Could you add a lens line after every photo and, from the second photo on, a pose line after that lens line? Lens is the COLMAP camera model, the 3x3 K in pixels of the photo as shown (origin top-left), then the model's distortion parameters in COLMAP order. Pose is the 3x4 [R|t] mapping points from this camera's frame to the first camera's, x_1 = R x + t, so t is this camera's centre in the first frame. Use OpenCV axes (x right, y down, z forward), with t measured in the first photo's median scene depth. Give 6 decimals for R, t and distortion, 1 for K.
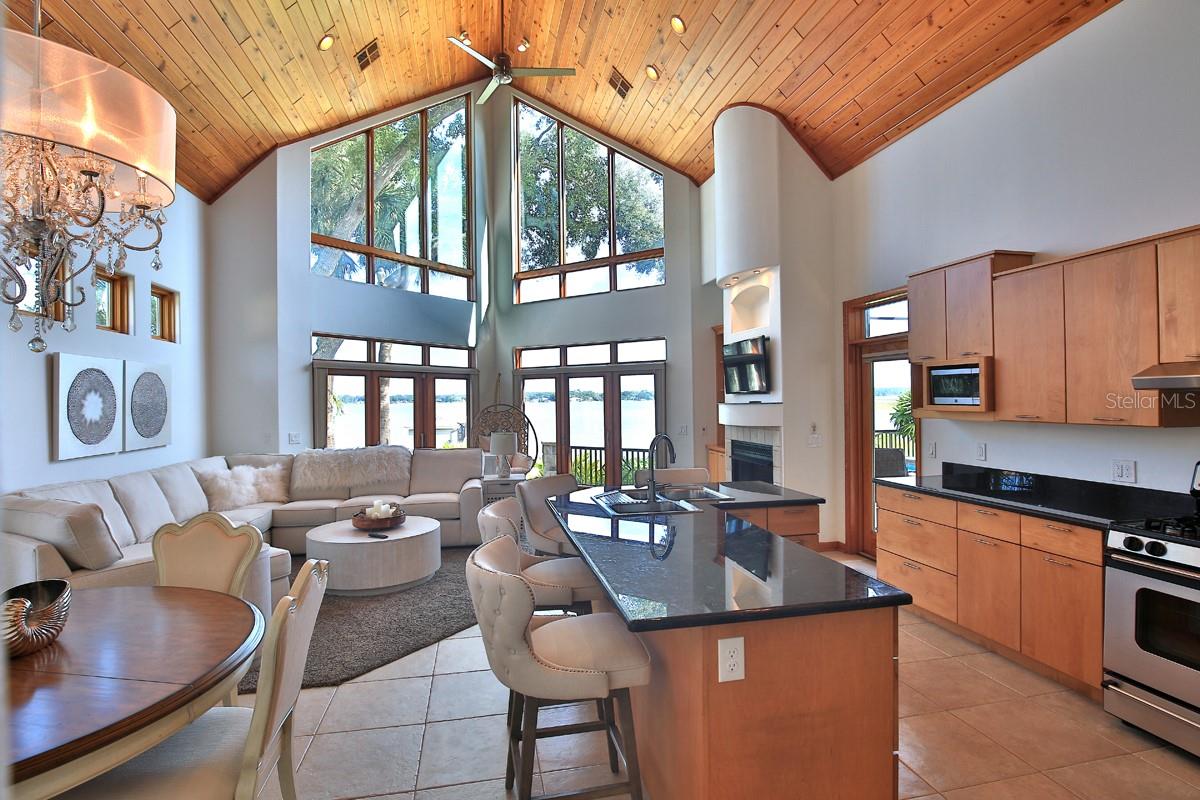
lens RADIAL K [[593.7, 0, 610.7], [0, 593.7, 401.0], [0, 0, 1]] dist [-0.020535, 0.000847]
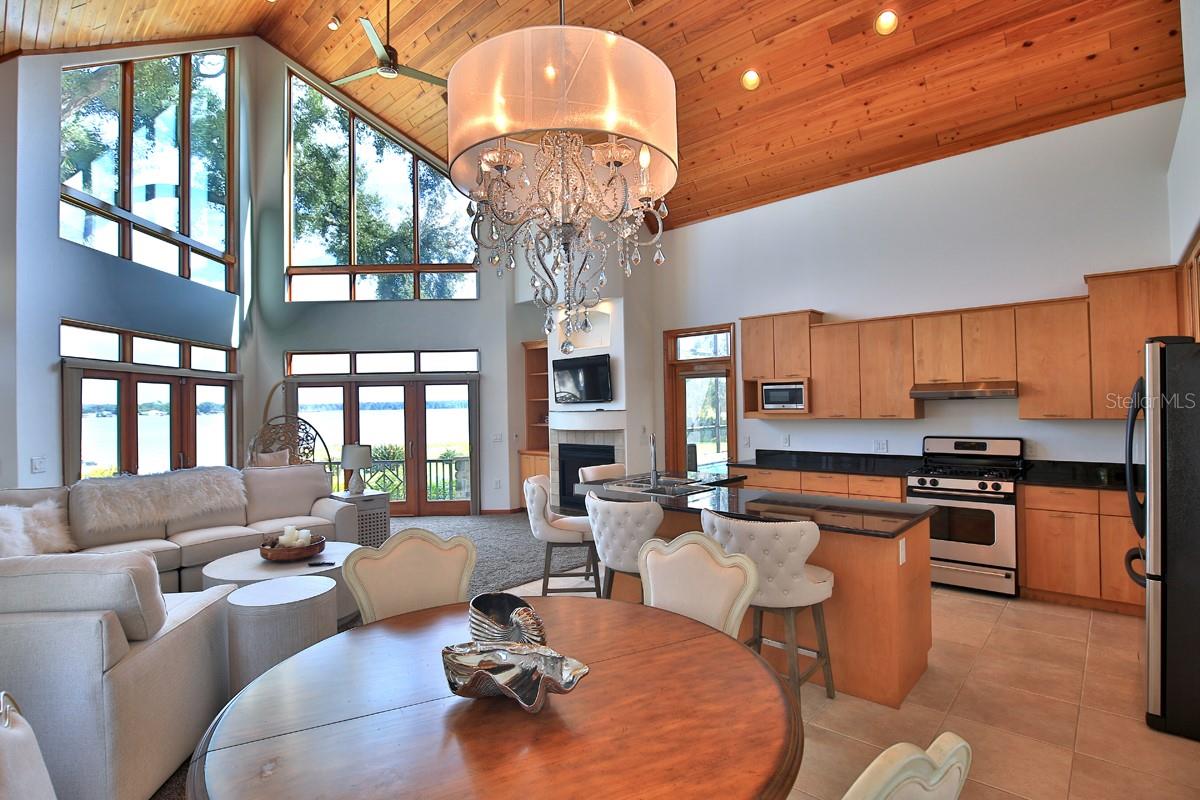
lens RADIAL K [[593.7, 0, 610.7], [0, 593.7, 401.0], [0, 0, 1]] dist [-0.020535, 0.000847]
pose [[0.812484, 0.001587, 0.582982, -0.418849], [0.010119, 0.999807, -0.016824, 0.004605], [-0.582896, 0.019568, 0.812311, 0.023143]]
